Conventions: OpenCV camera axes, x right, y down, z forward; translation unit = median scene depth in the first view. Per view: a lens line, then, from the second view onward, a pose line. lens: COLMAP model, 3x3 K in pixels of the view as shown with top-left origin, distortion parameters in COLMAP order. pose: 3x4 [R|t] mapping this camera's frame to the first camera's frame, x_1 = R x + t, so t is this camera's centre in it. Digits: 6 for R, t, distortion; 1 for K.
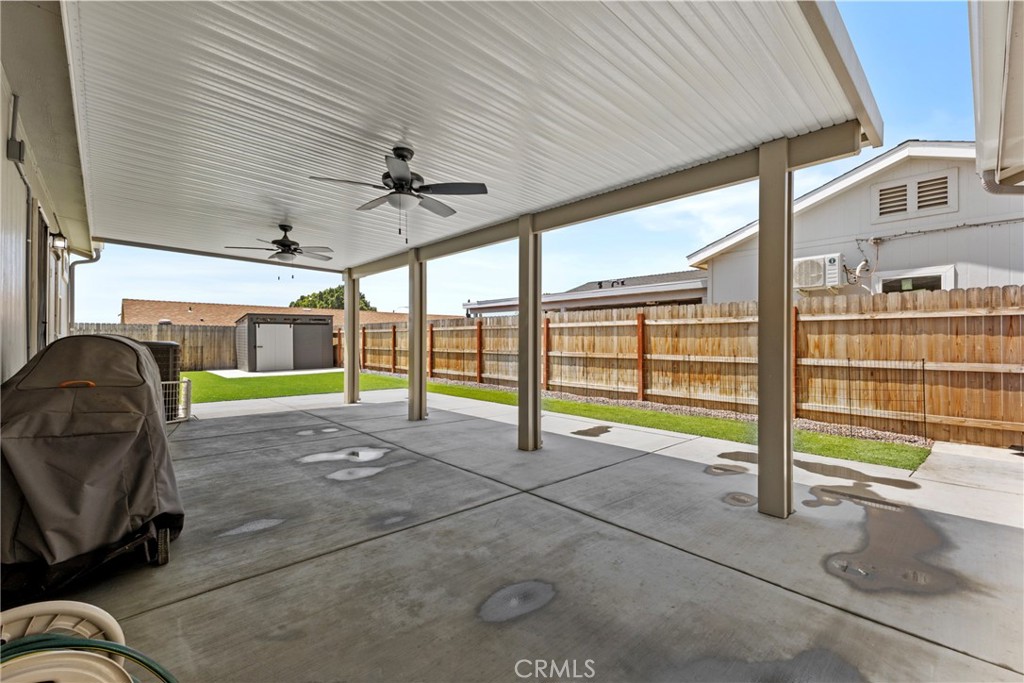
lens RADIAL K [[442.9, 0, 517.5], [0, 442.9, 340.1], [0, 0, 1]] dist [-0.000818, 0.000030]
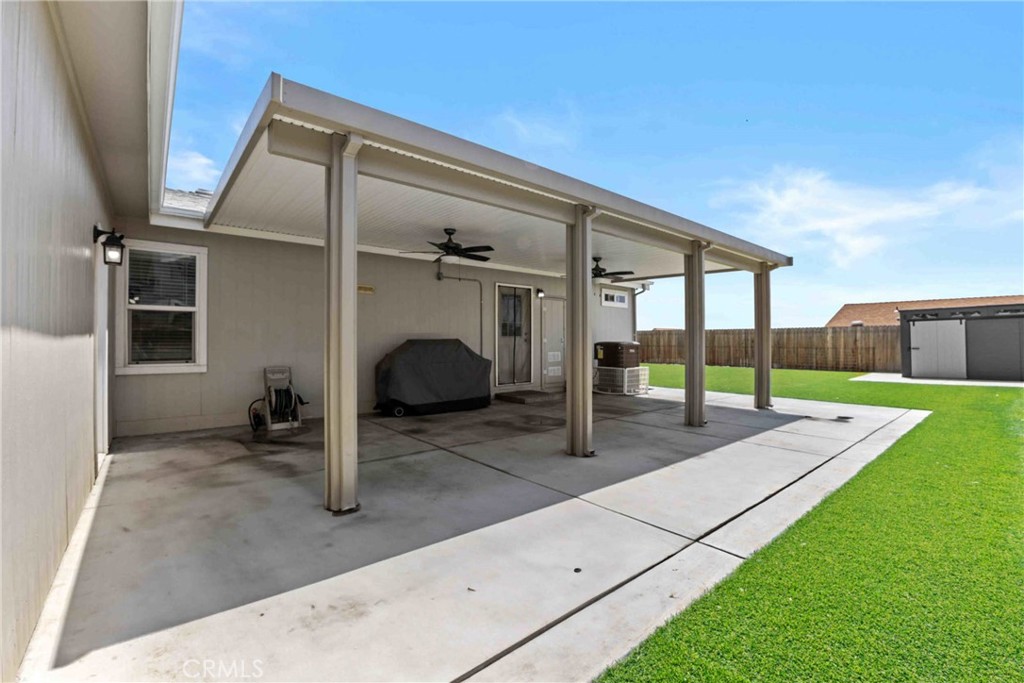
lens RADIAL K [[442.9, 0, 513.5], [0, 442.9, 339.6], [0, 0, 1]] dist [-0.000818, 0.000030]
pose [[-0.067686, -0.008954, -0.997667, 0.311051], [0.003712, 0.999951, -0.009226, 0.003133], [0.997700, -0.004328, -0.067649, 0.294167]]
